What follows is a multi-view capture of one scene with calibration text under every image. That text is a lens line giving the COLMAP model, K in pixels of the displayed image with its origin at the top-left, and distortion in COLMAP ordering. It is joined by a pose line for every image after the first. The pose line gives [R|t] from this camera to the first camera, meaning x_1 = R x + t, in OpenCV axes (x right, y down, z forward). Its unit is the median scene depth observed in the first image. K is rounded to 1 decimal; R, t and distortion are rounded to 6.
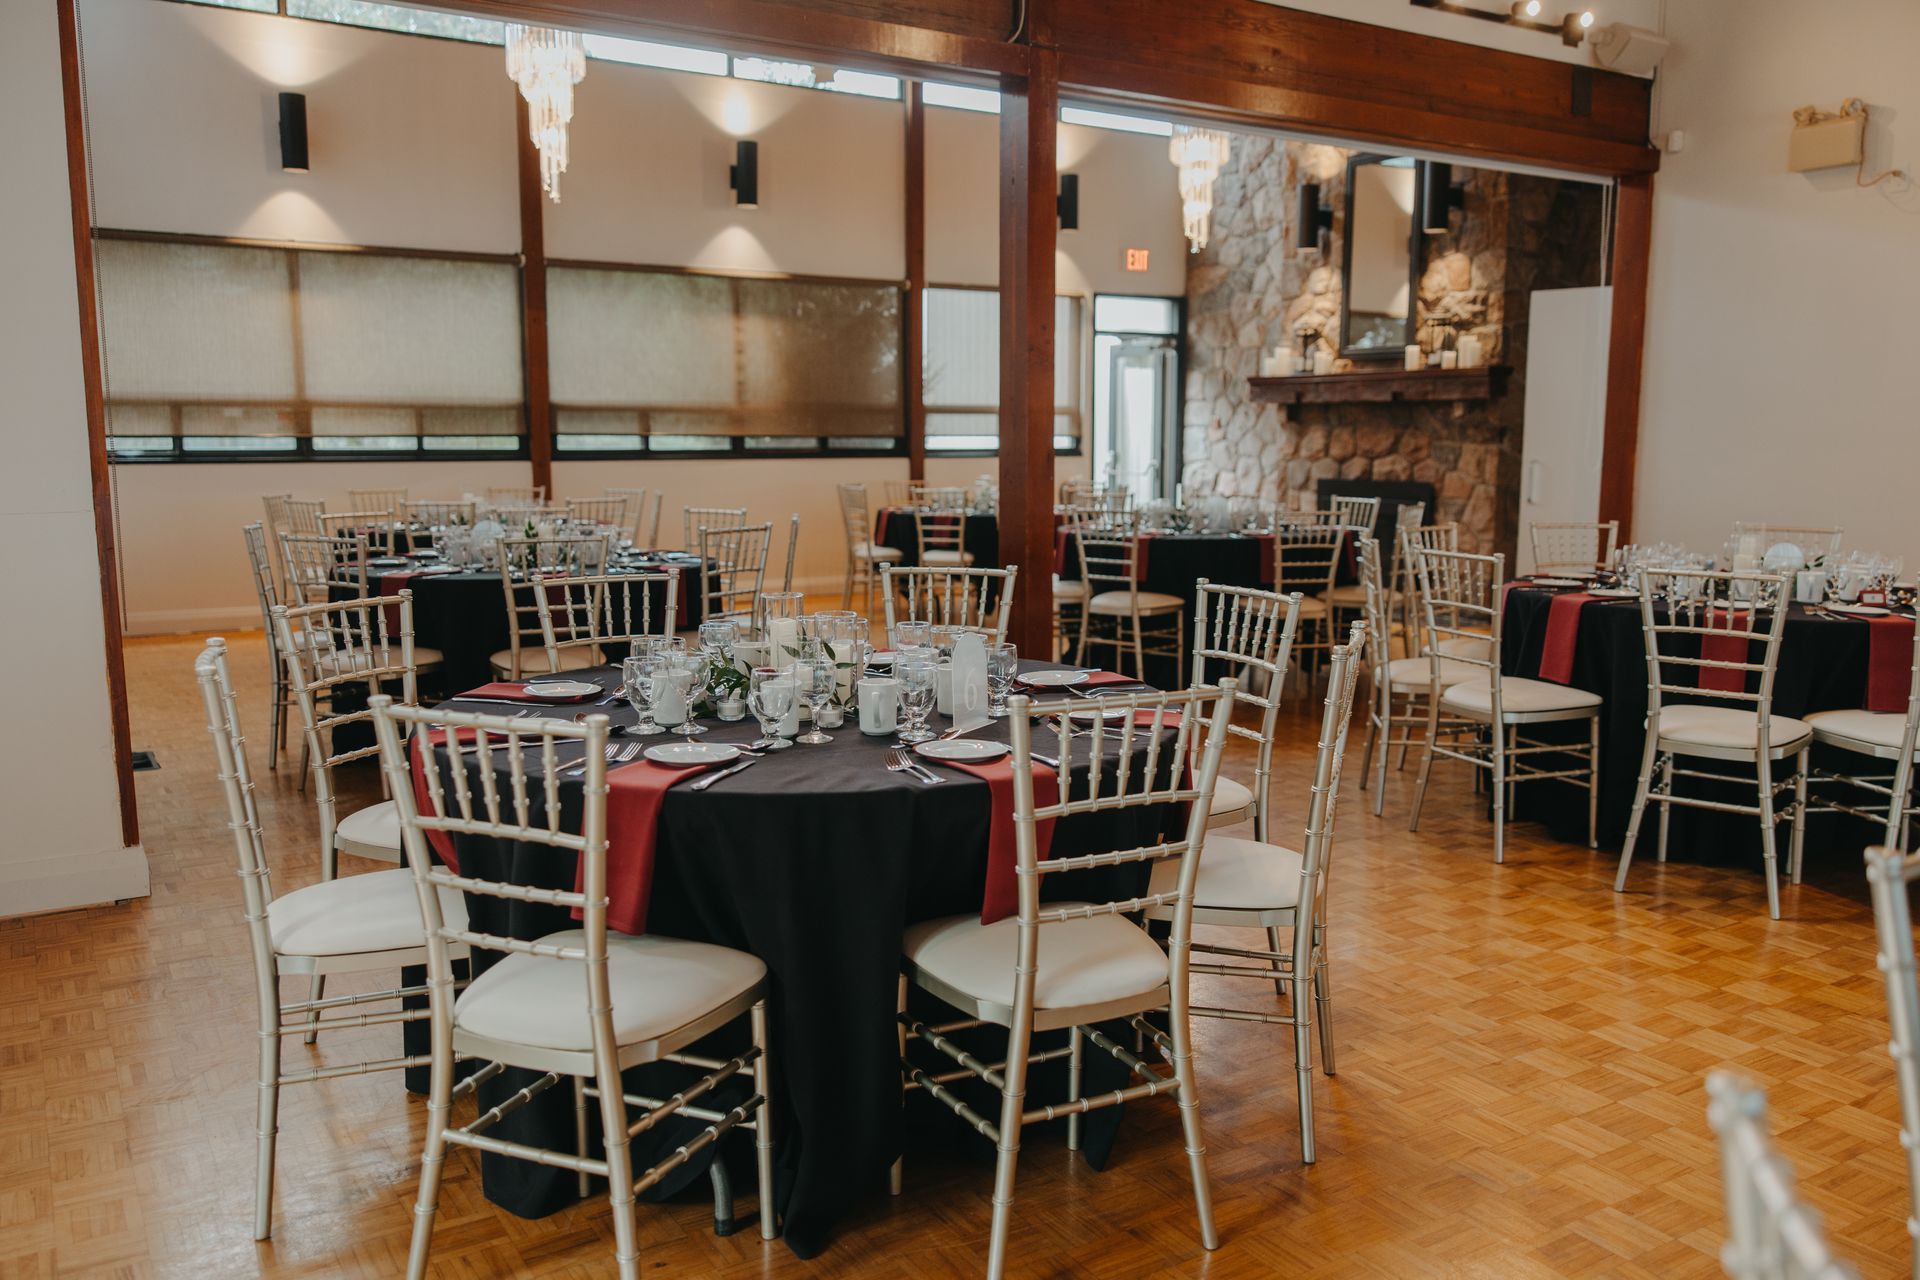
lens RADIAL K [[1505.2, 0, 984.4], [0, 1505.2, 638.7], [0, 0, 1]] dist [0.003317, -0.000121]
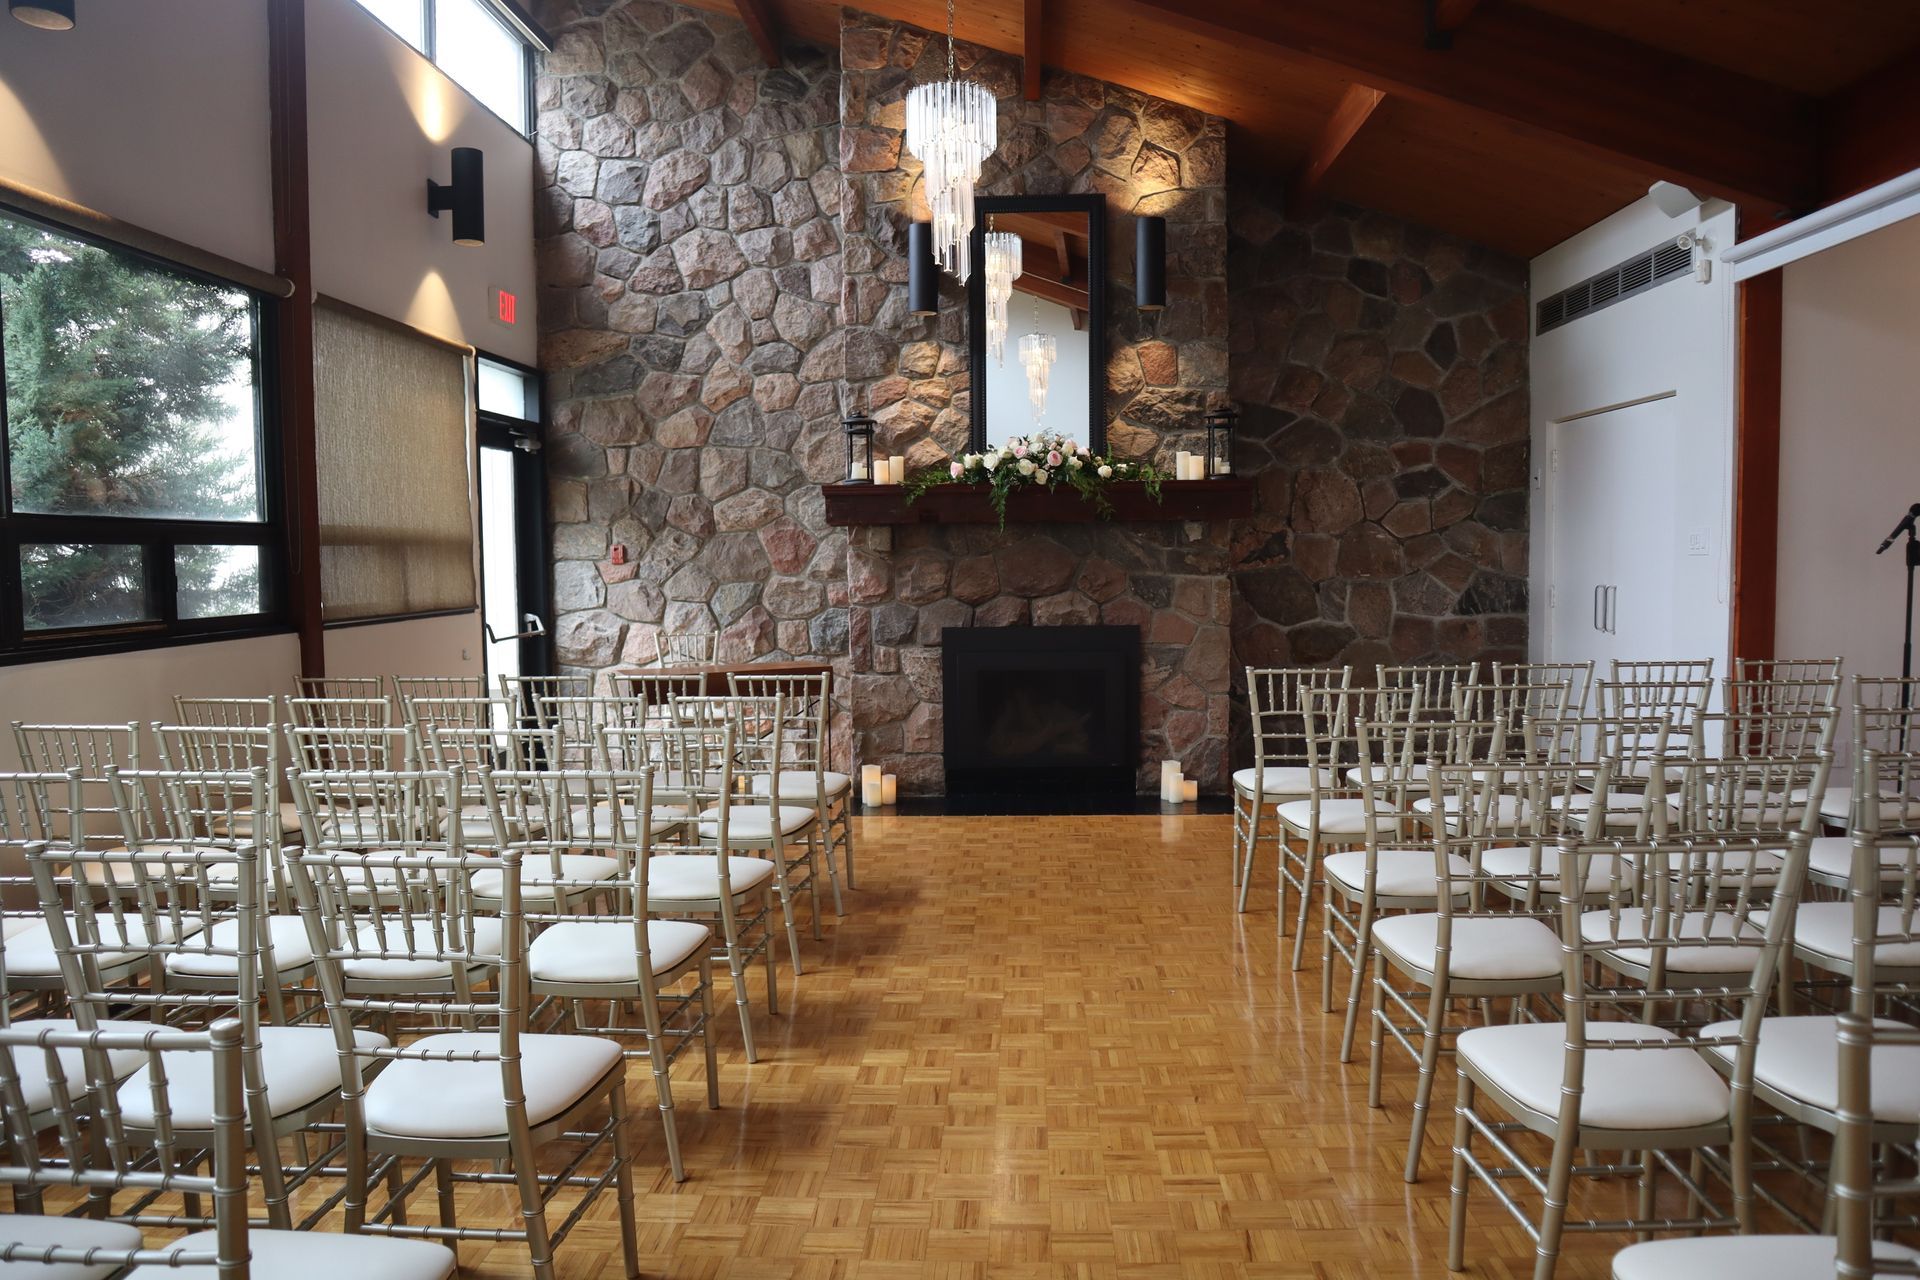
lens RADIAL K [[1327.6, 0, 960.0], [0, 1327.6, 640.0], [0, 0, 1]] dist [-0.131700, 0.114020]
pose [[0.585660, -0.065619, 0.807896, -0.283226], [0.125045, 0.992100, -0.010068, -0.091616], [-0.800853, 0.106919, 0.589239, 0.609316]]
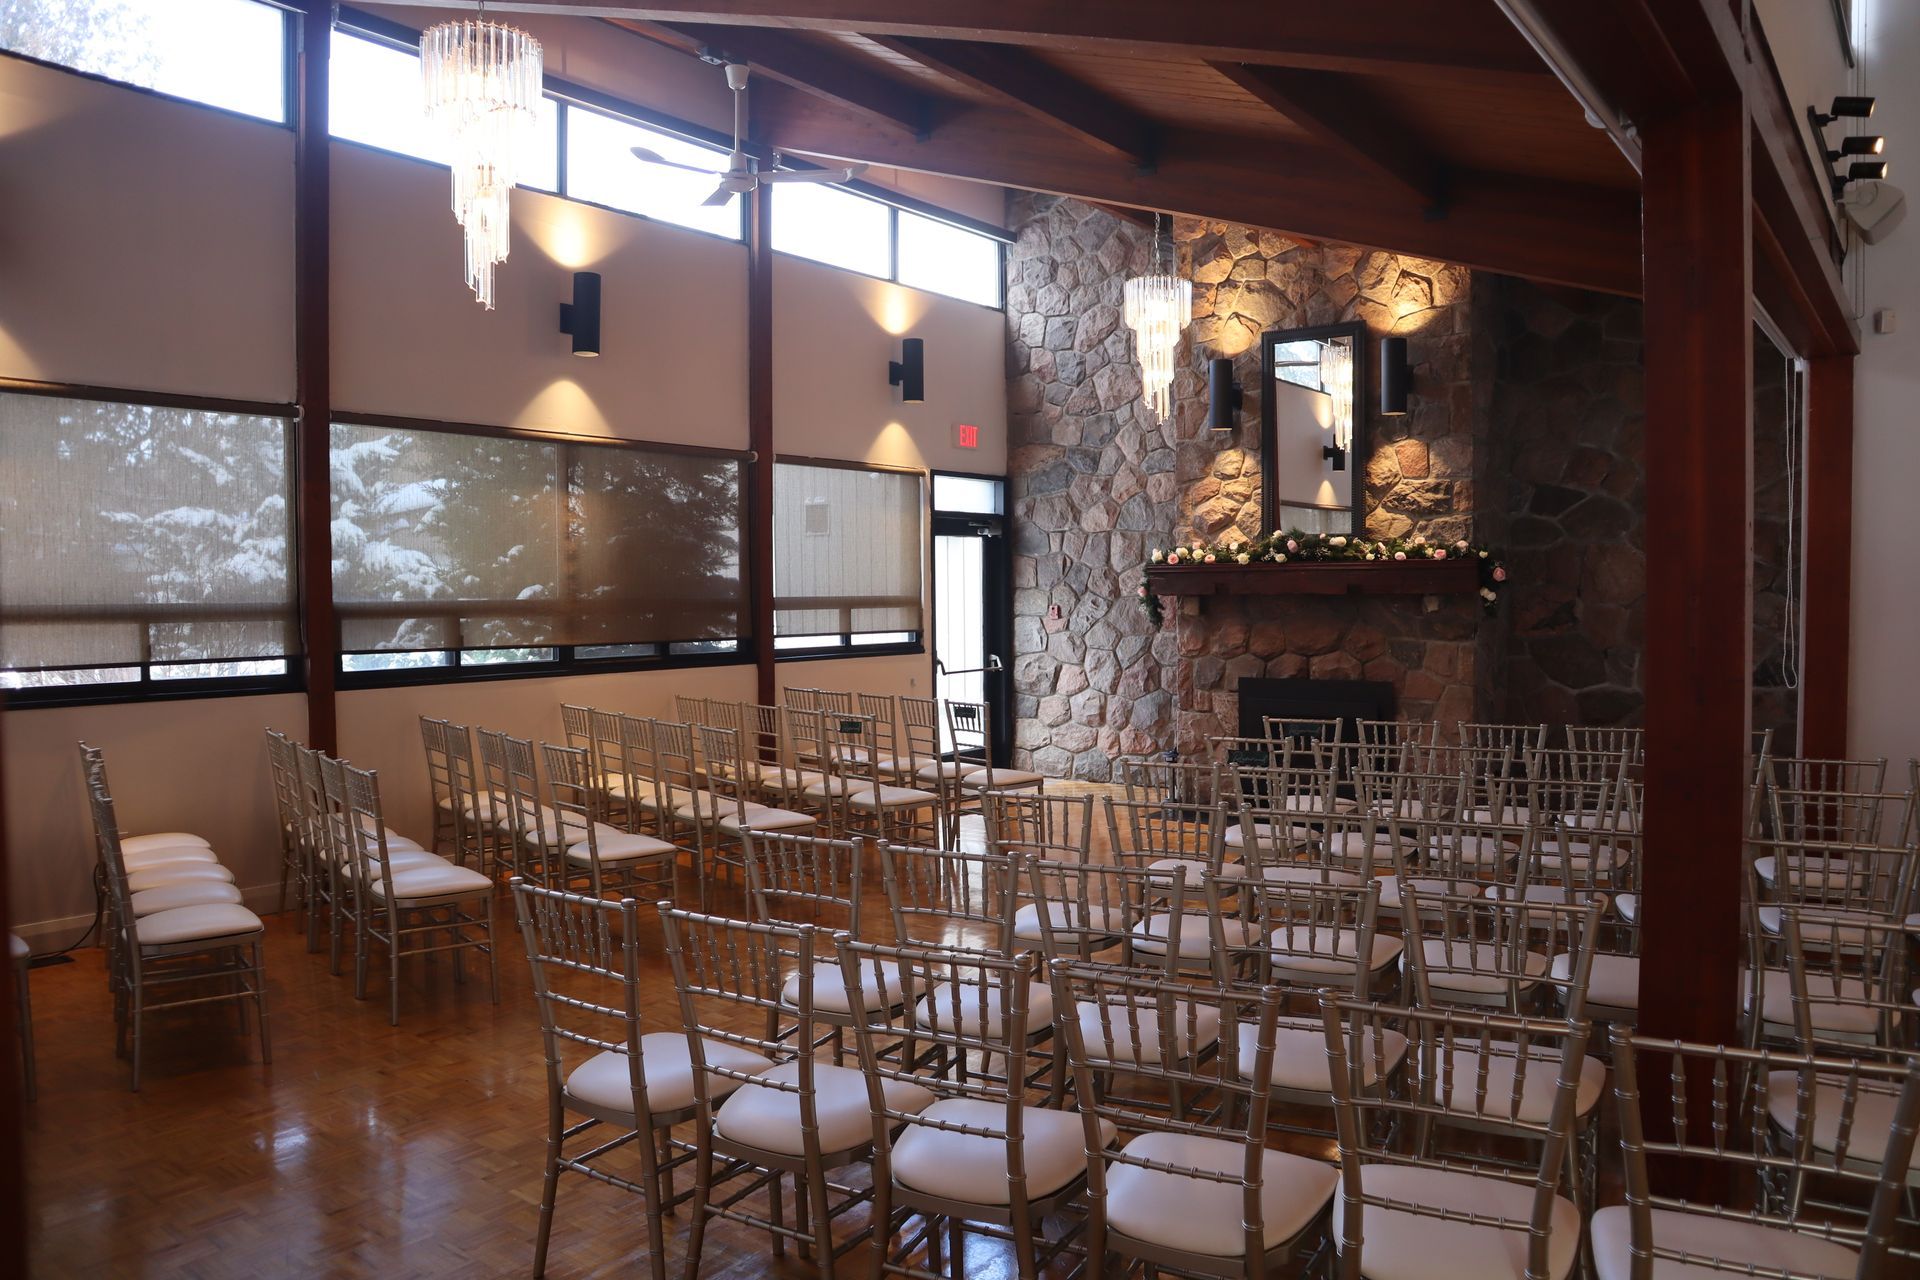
lens RADIAL K [[1327.6, 0, 960.0], [0, 1327.6, 640.0], [0, 0, 1]] dist [-0.131700, 0.114020]
pose [[0.945570, -0.021774, 0.324690, -0.190867], [0.054674, 0.994206, -0.092550, -0.063446], [-0.320794, 0.105264, 0.941282, 0.300573]]
